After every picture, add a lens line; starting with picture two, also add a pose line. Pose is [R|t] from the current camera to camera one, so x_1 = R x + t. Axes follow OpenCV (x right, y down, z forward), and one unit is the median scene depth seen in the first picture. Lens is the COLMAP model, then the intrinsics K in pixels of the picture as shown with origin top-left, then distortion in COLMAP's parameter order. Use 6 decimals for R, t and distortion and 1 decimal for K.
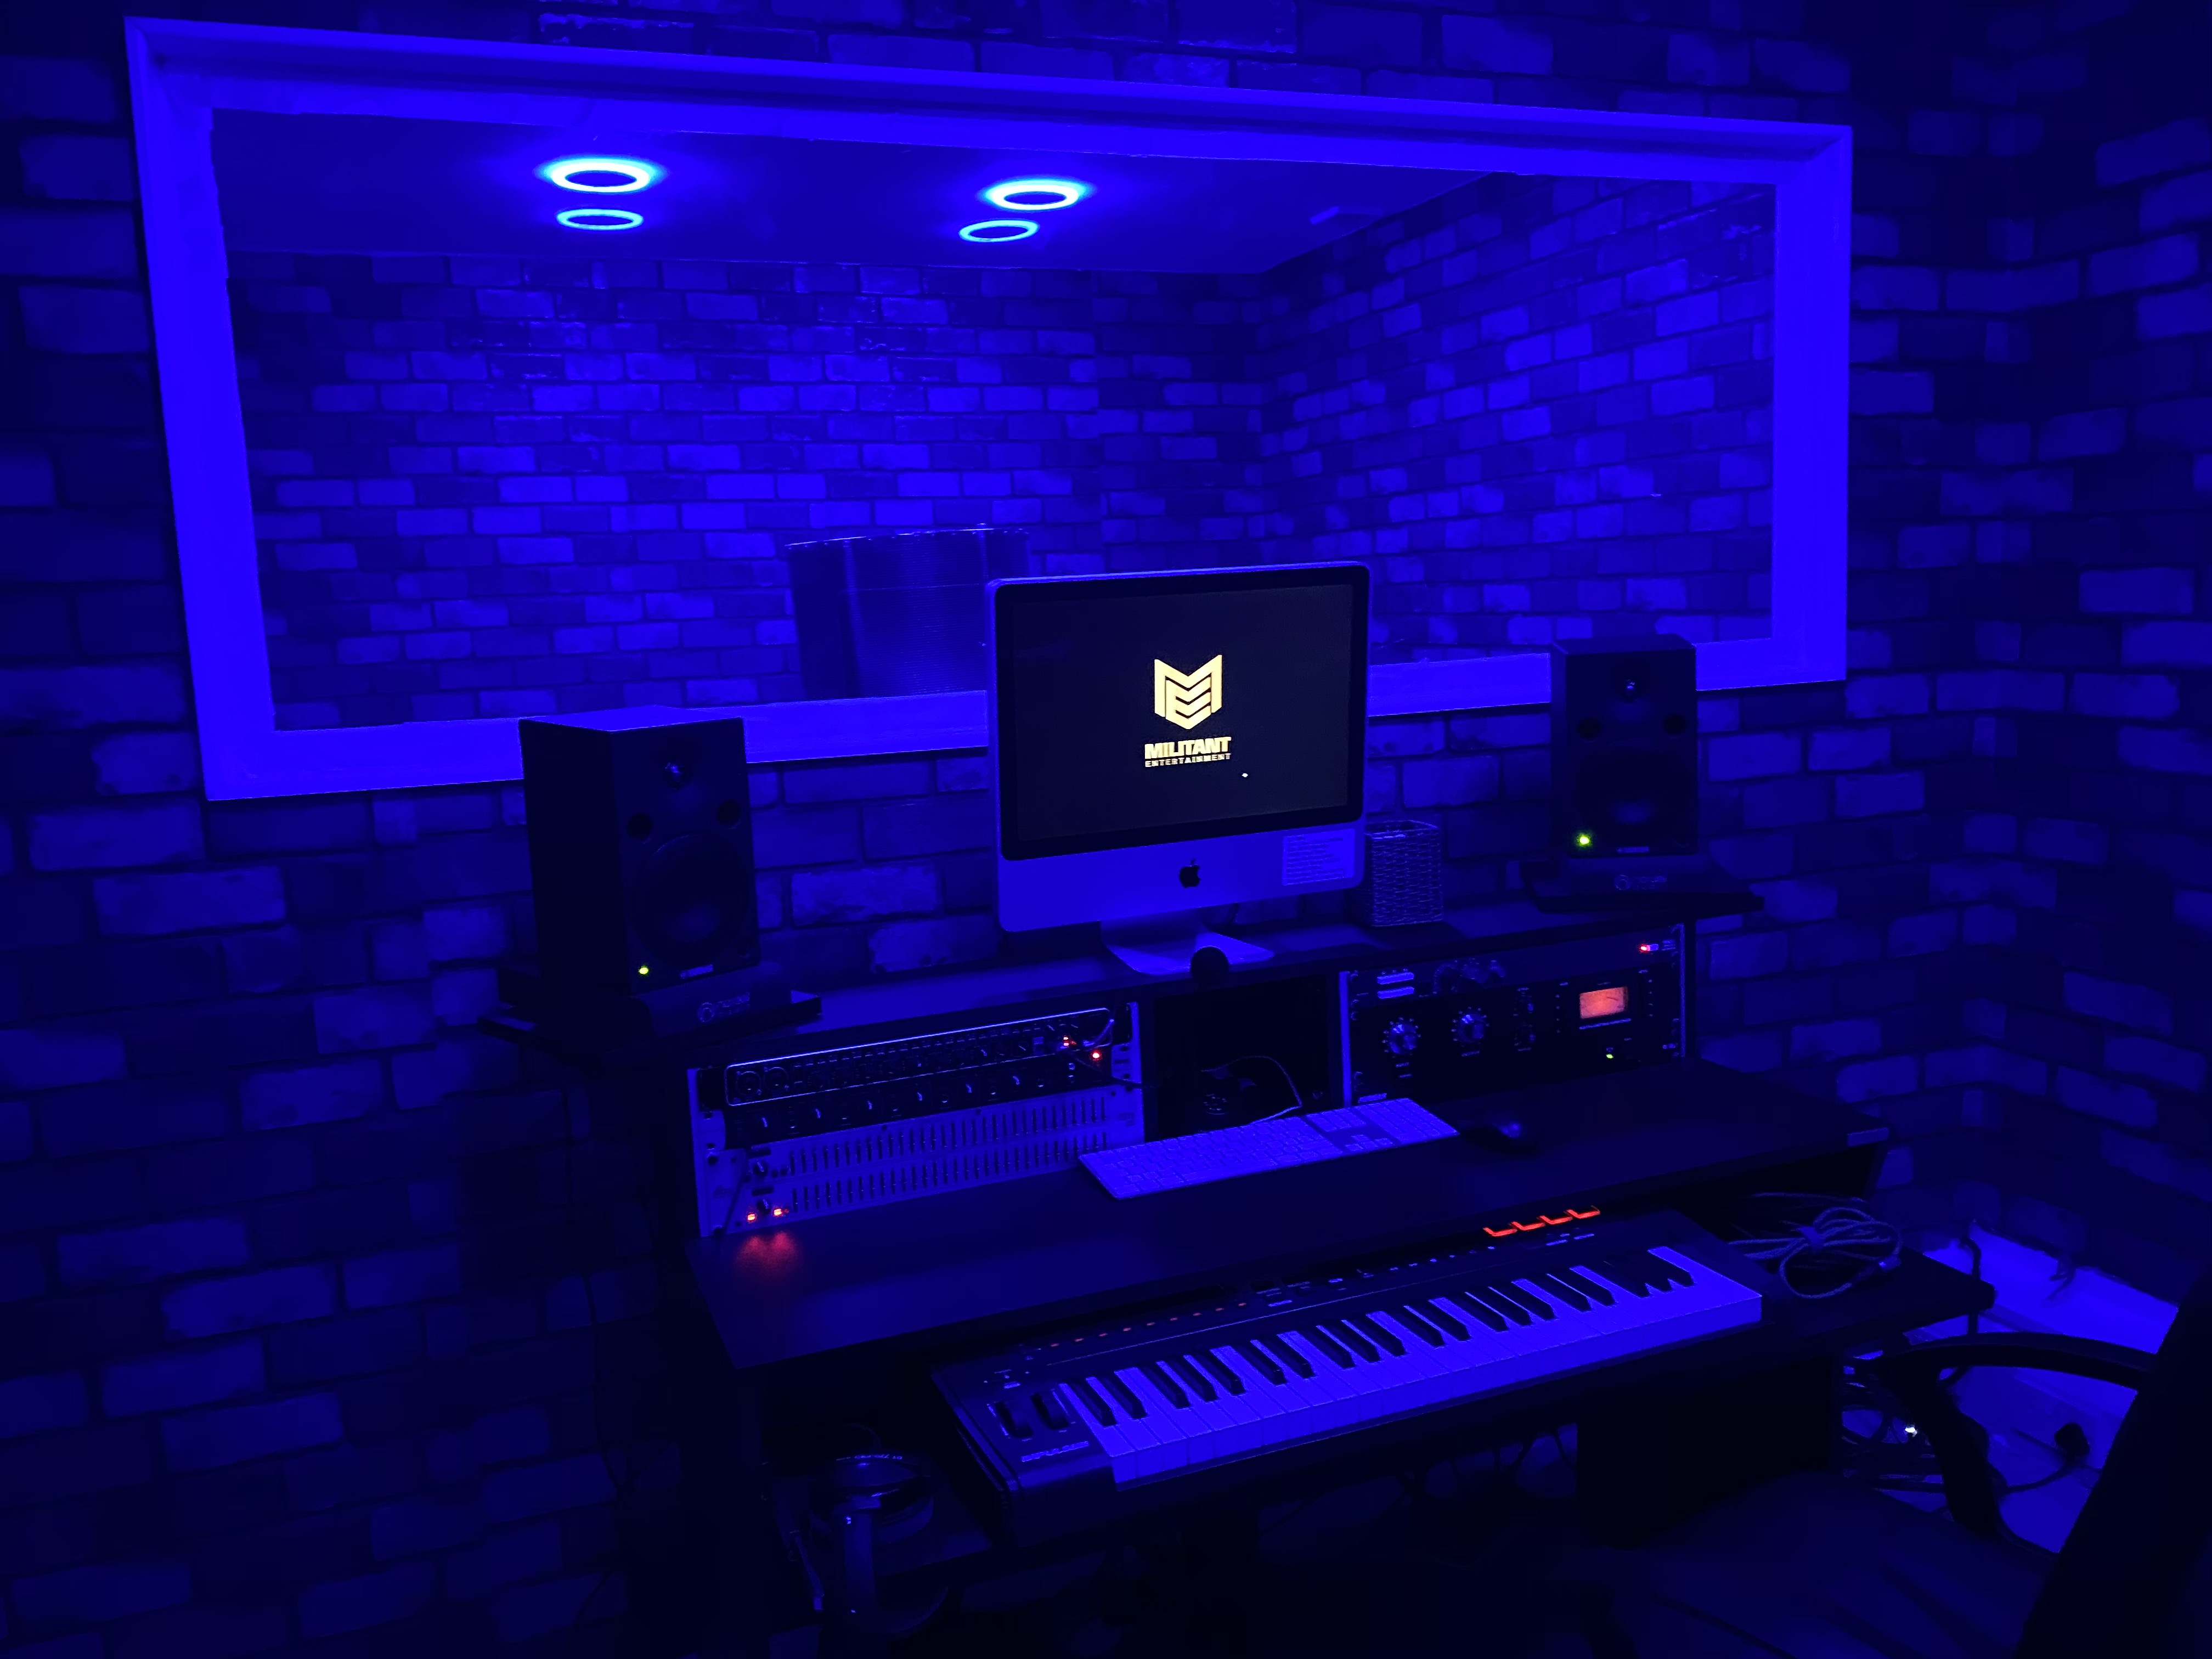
lens RADIAL K [[1762.4, 0, 1090.1], [0, 1762.4, 828.0], [0, 0, 1]] dist [0.227125, -0.395462]
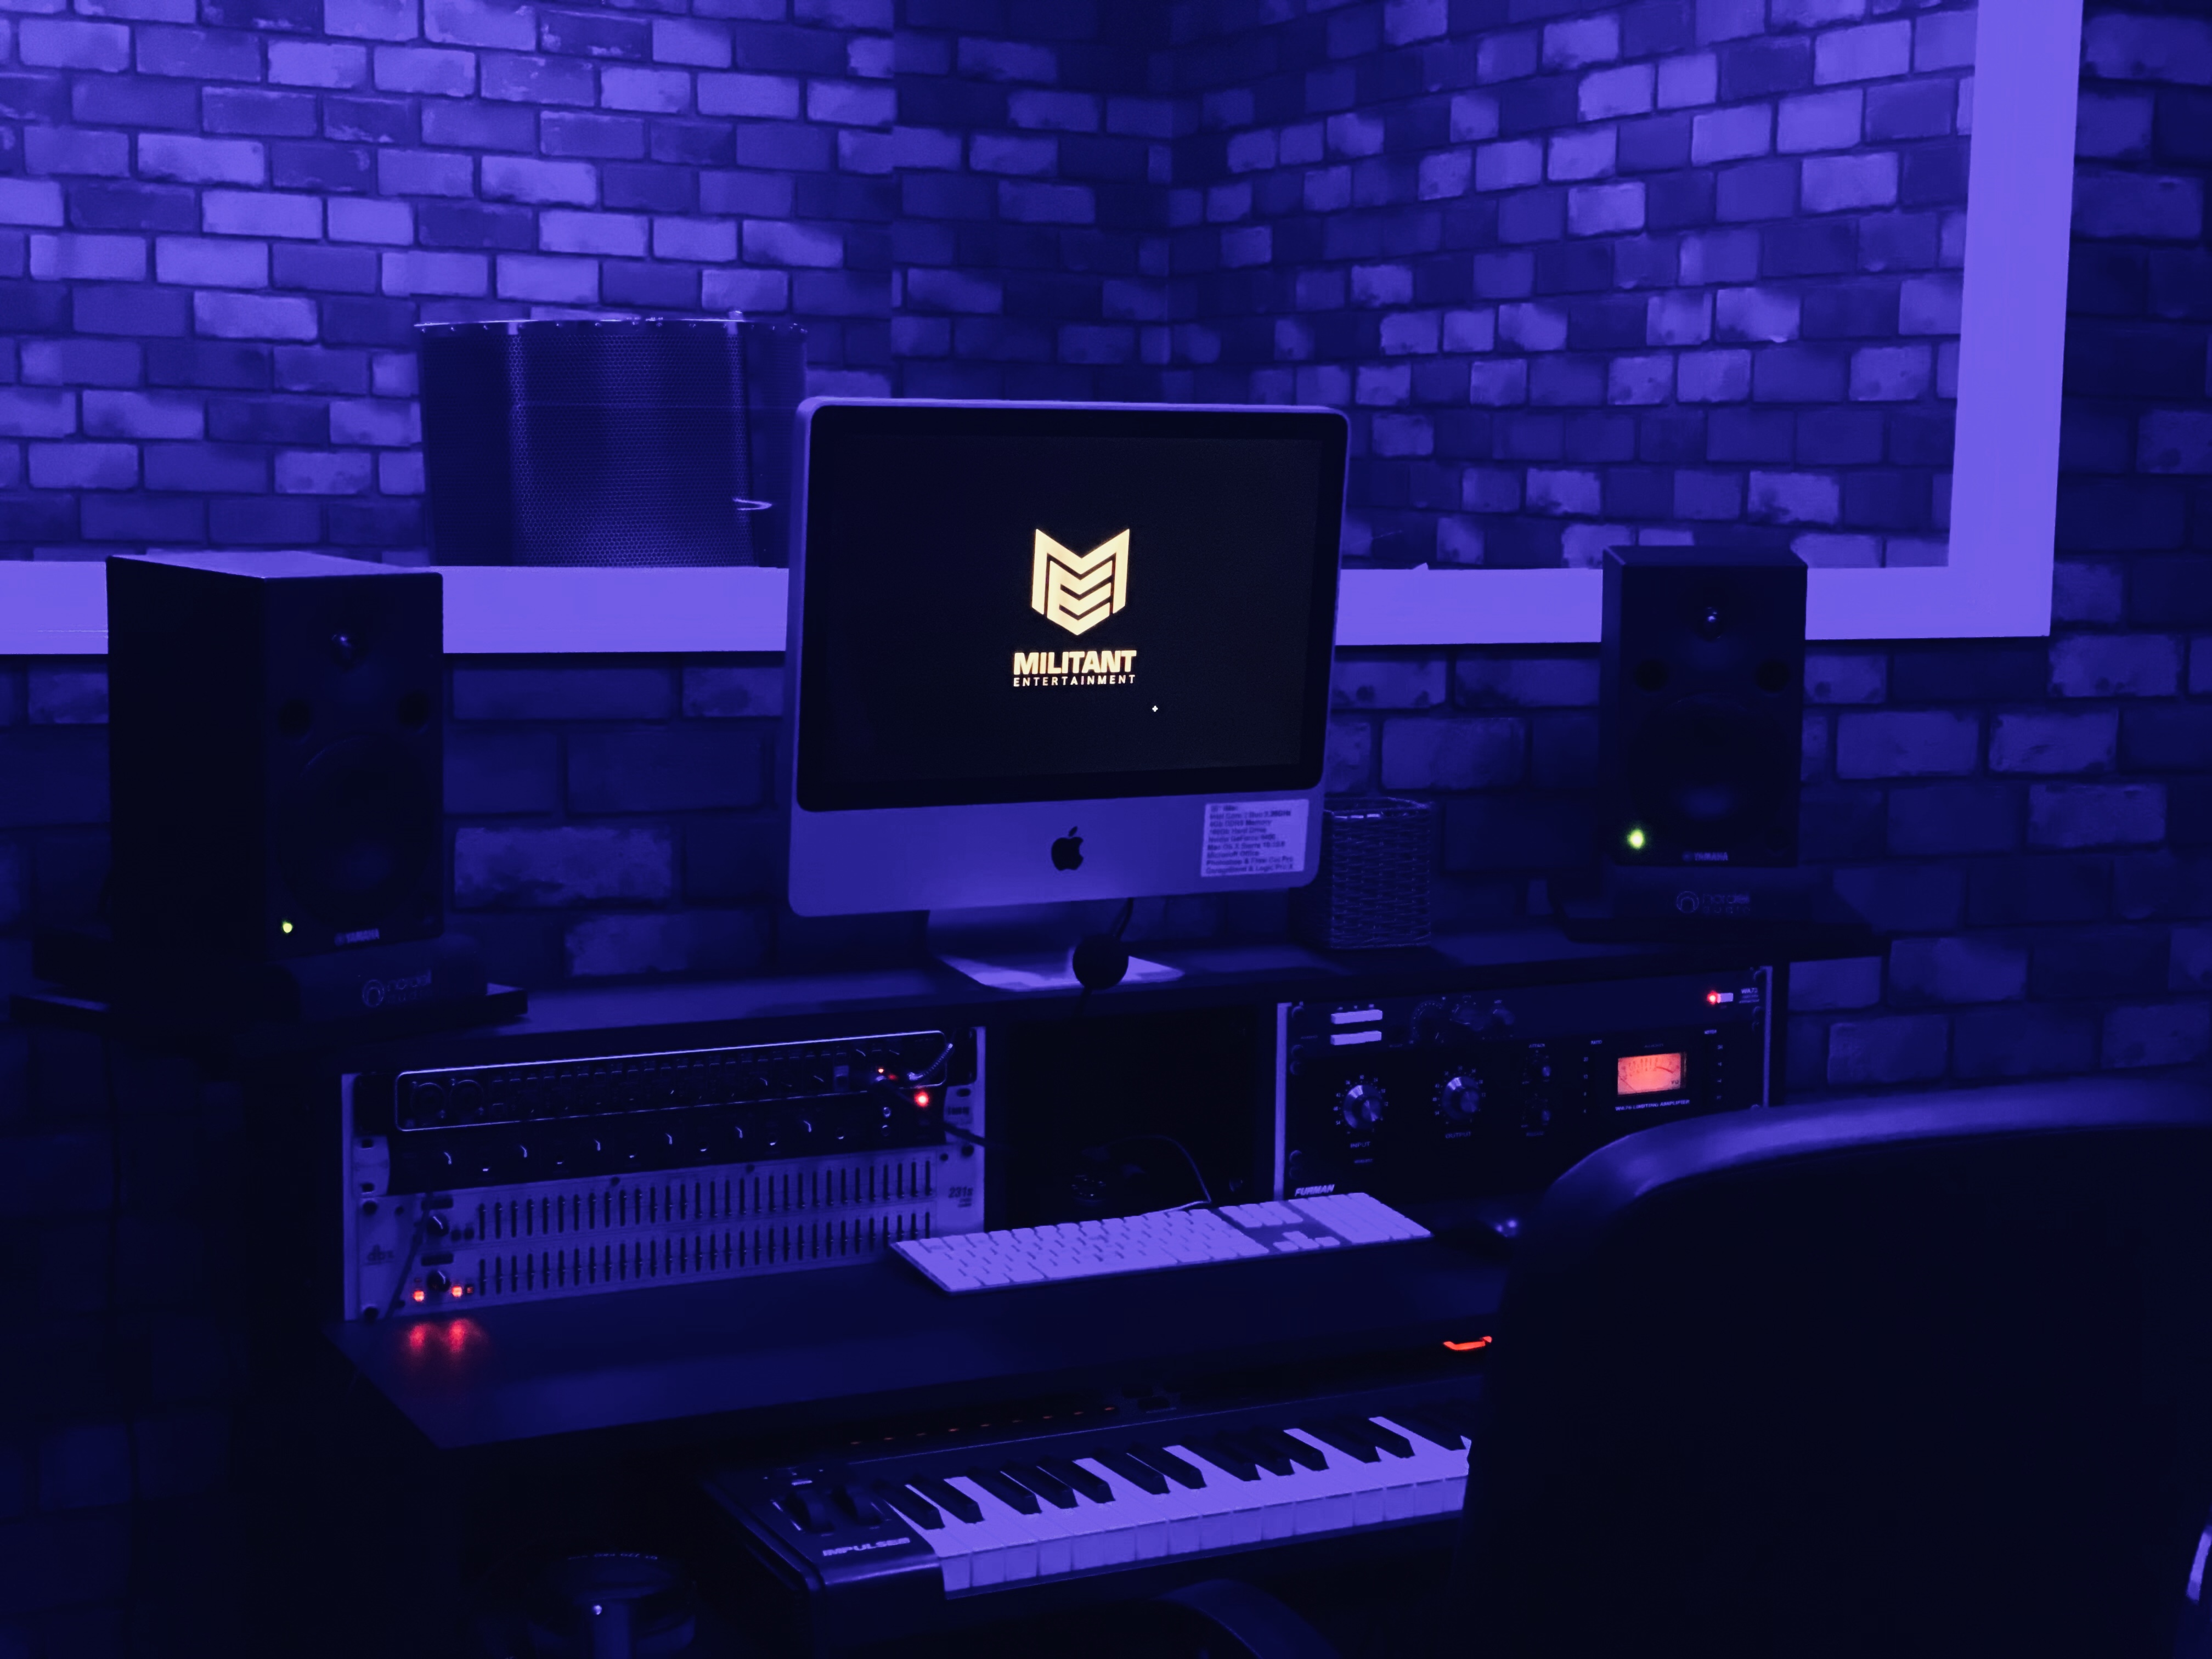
lens RADIAL K [[3144.8, 0, 1106.0], [0, 3144.8, 829.5], [0, 0, 1]] dist [0.212530, -0.105892]
pose [[0.994989, 0.049942, 0.086619, -0.024734], [-0.048833, 0.998696, -0.014876, 0.025943], [-0.087249, 0.010572, 0.996130, -0.151570]]
